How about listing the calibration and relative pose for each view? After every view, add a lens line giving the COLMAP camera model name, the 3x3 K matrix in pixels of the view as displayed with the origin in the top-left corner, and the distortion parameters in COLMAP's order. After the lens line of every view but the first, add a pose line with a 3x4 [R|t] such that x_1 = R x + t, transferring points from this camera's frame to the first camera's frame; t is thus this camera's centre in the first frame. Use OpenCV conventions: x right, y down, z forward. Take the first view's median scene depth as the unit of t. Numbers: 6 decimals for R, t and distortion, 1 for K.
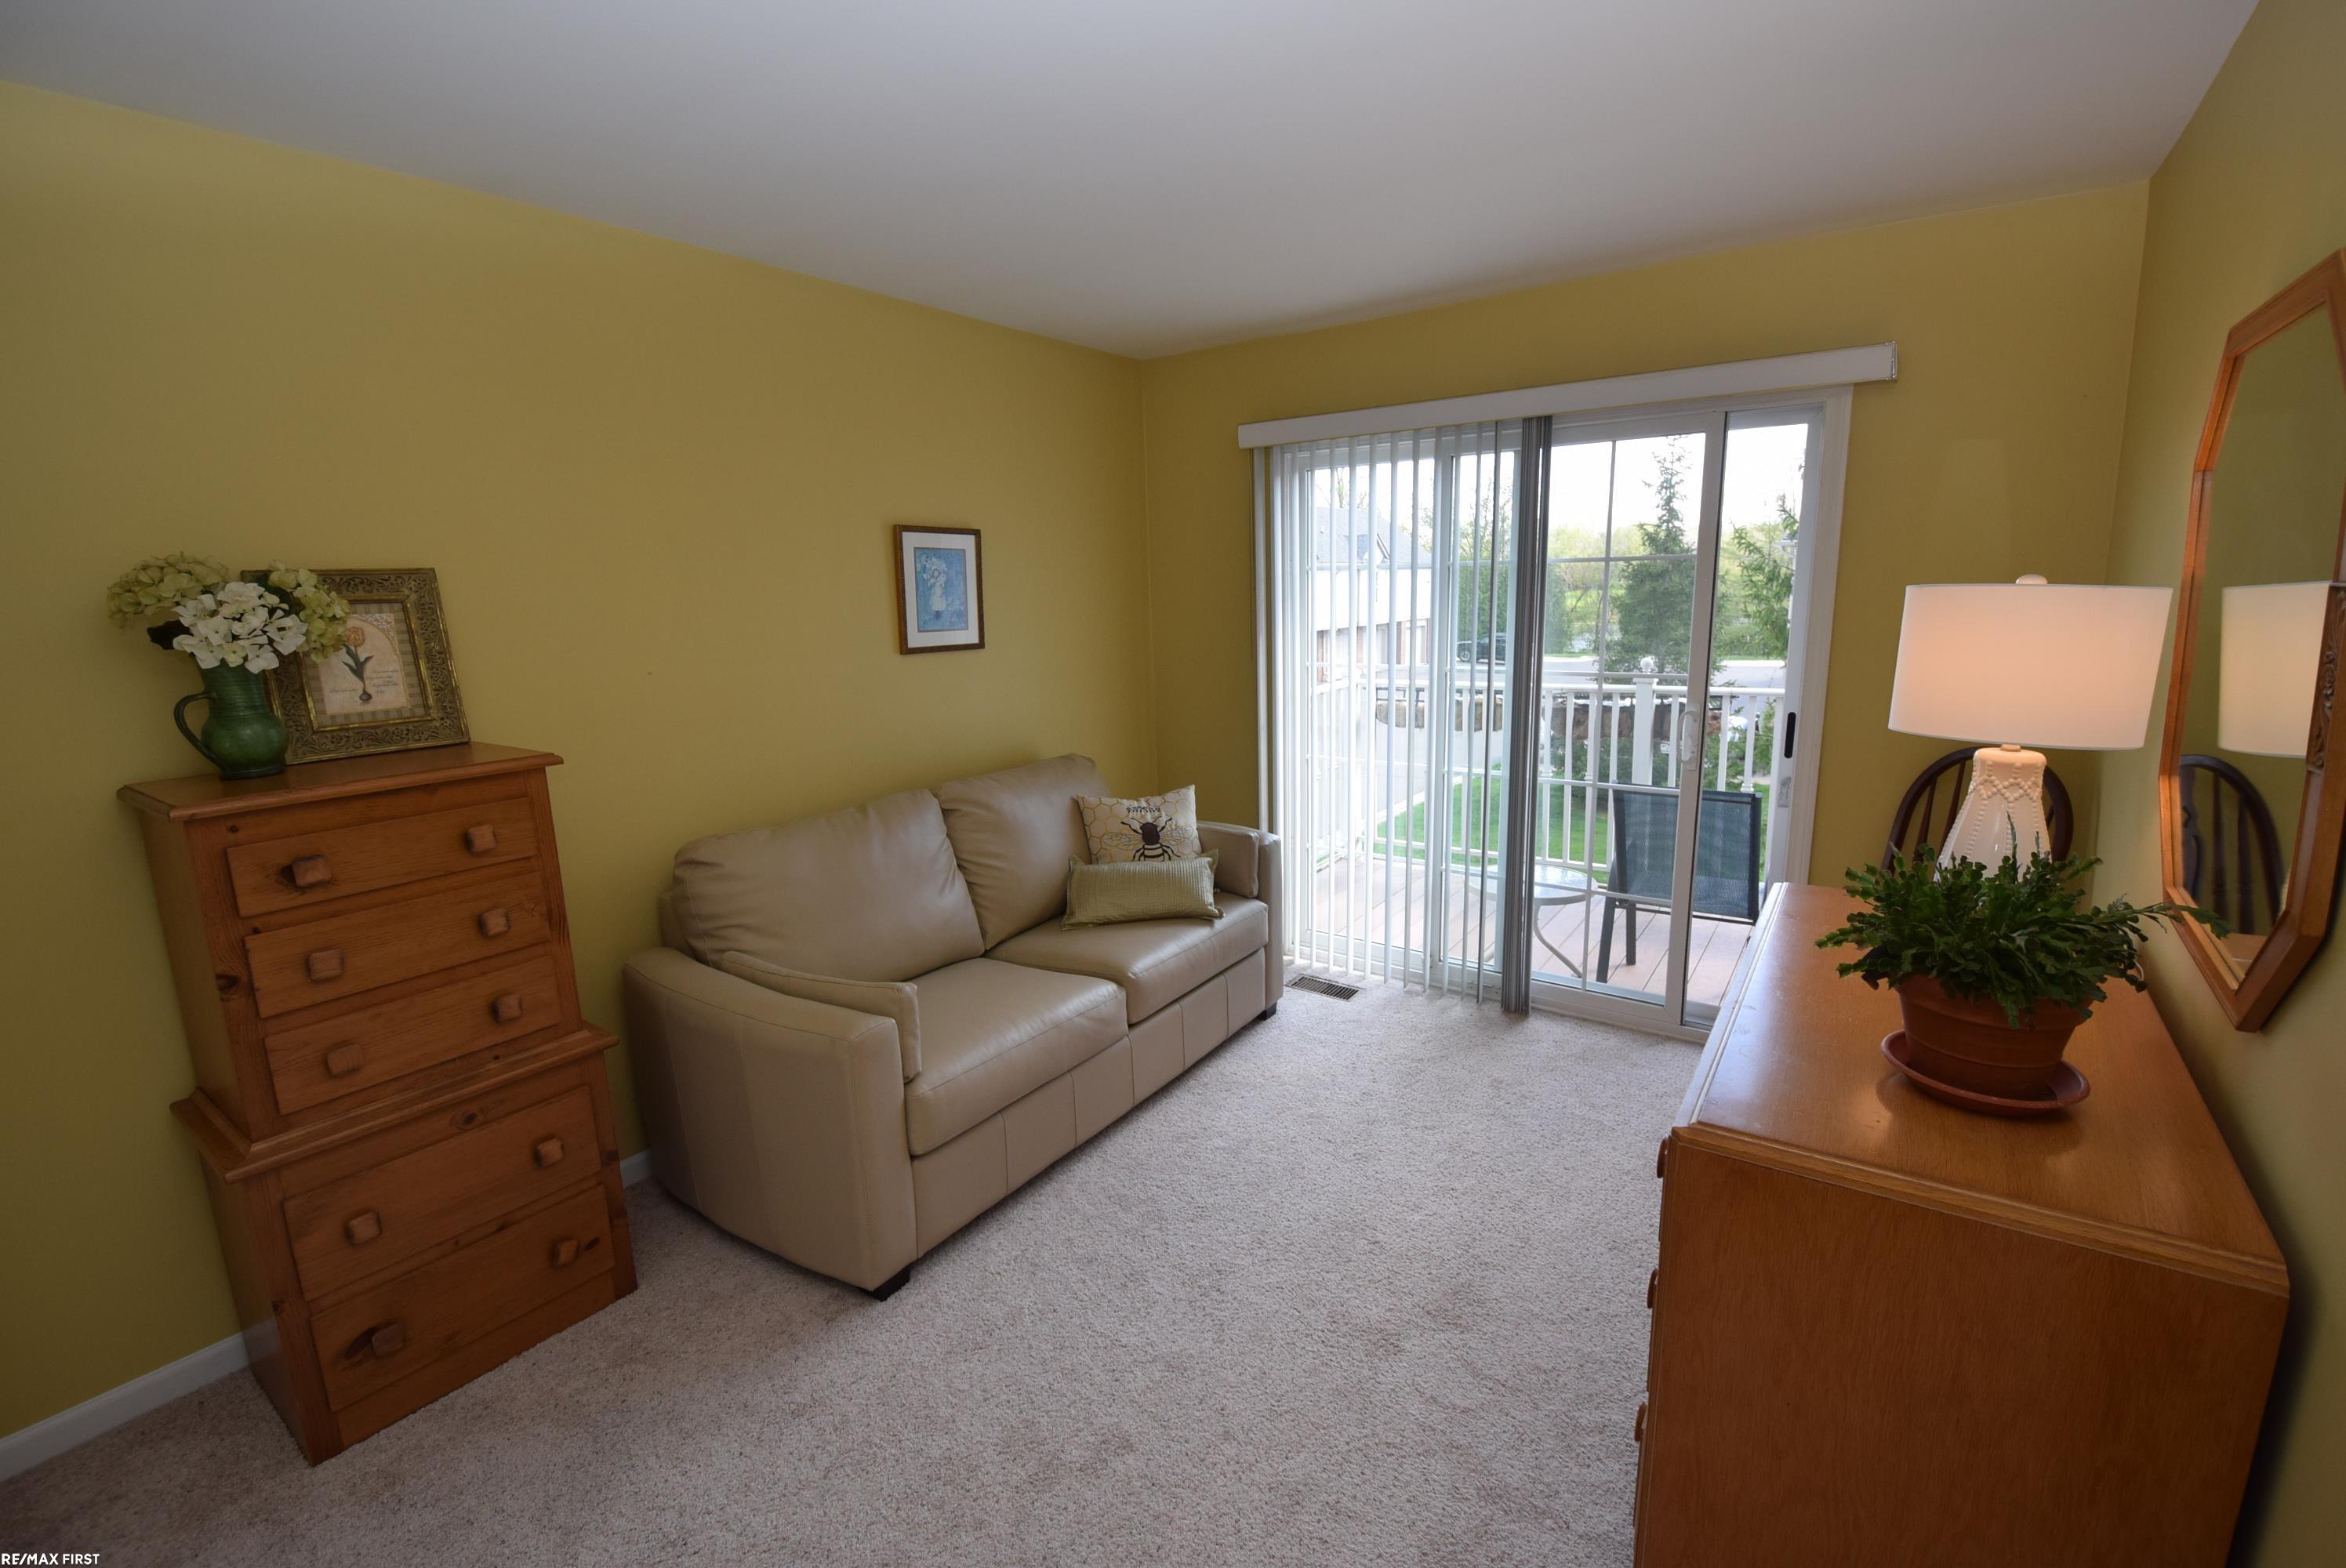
lens RADIAL K [[1034.6, 0, 1173.0], [0, 1034.6, 784.0], [0, 0, 1]] dist [0.000788, -0.000347]
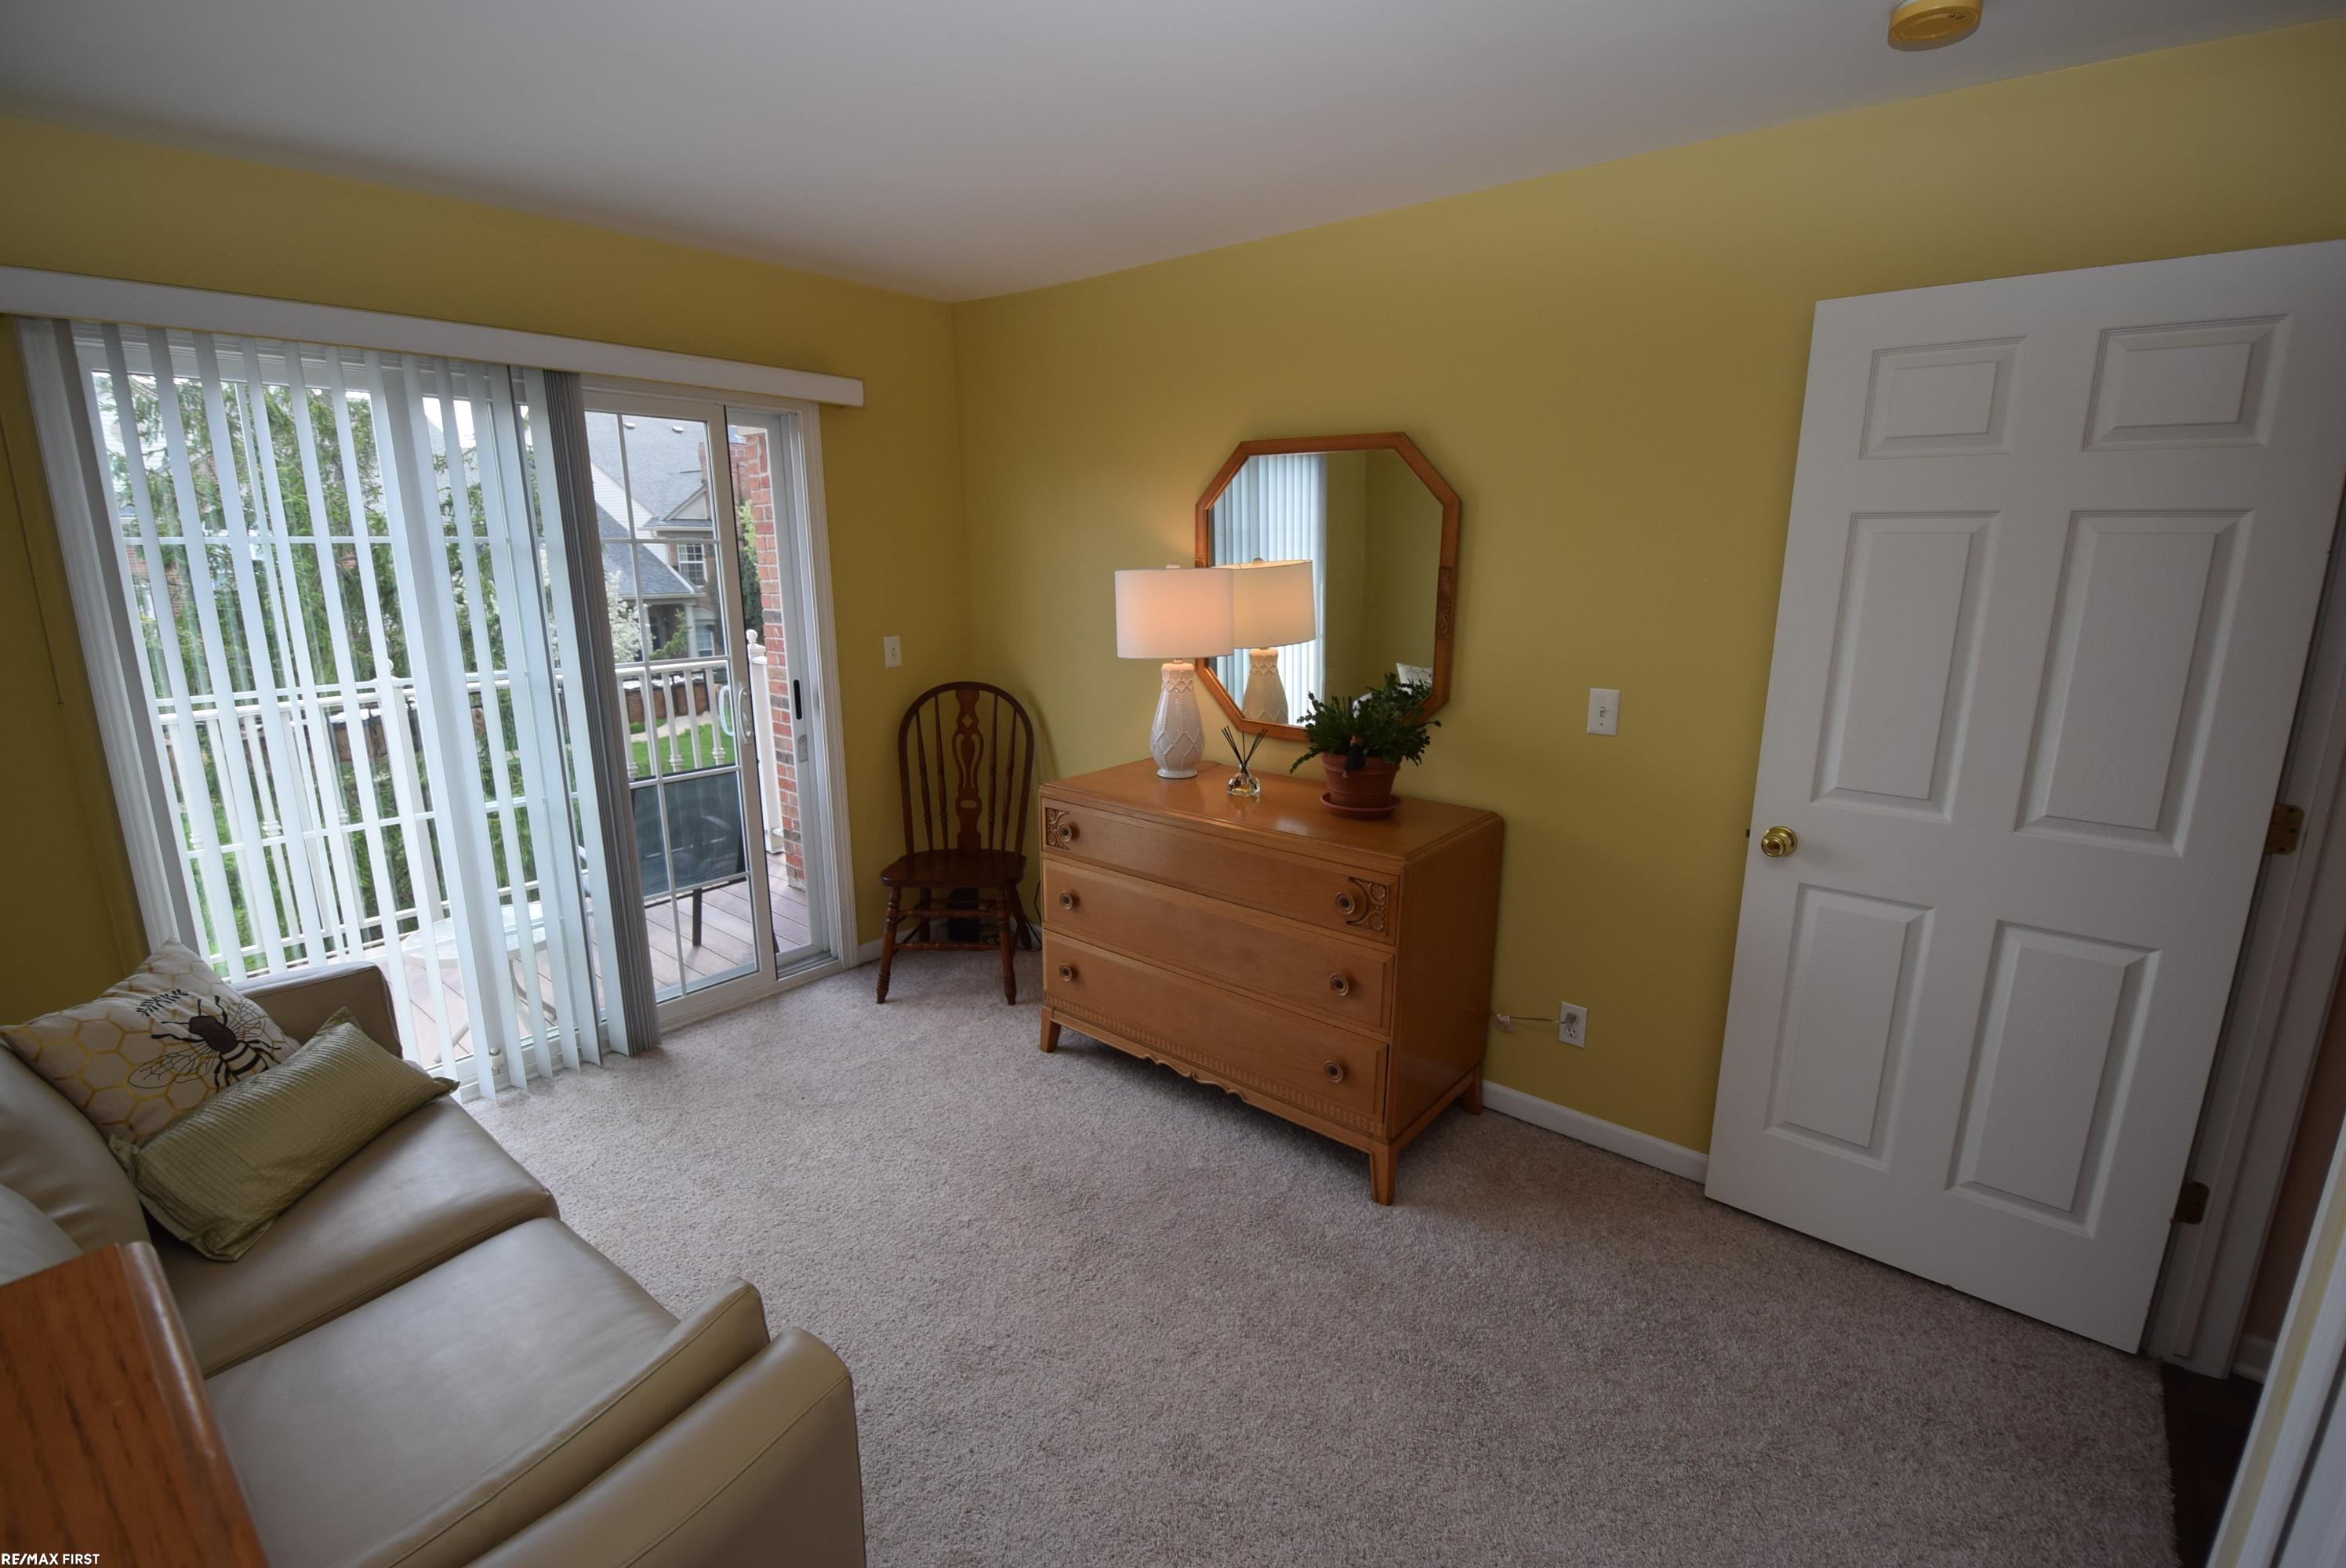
lens RADIAL K [[1034.6, 0, 1173.0], [0, 1034.6, 784.0], [0, 0, 1]] dist [0.000788, -0.000347]
pose [[0.063105, -0.195007, 0.978770, -0.515522], [0.187322, 0.965609, 0.180307, -0.083666], [-0.980269, 0.171967, 0.097464, 0.474055]]
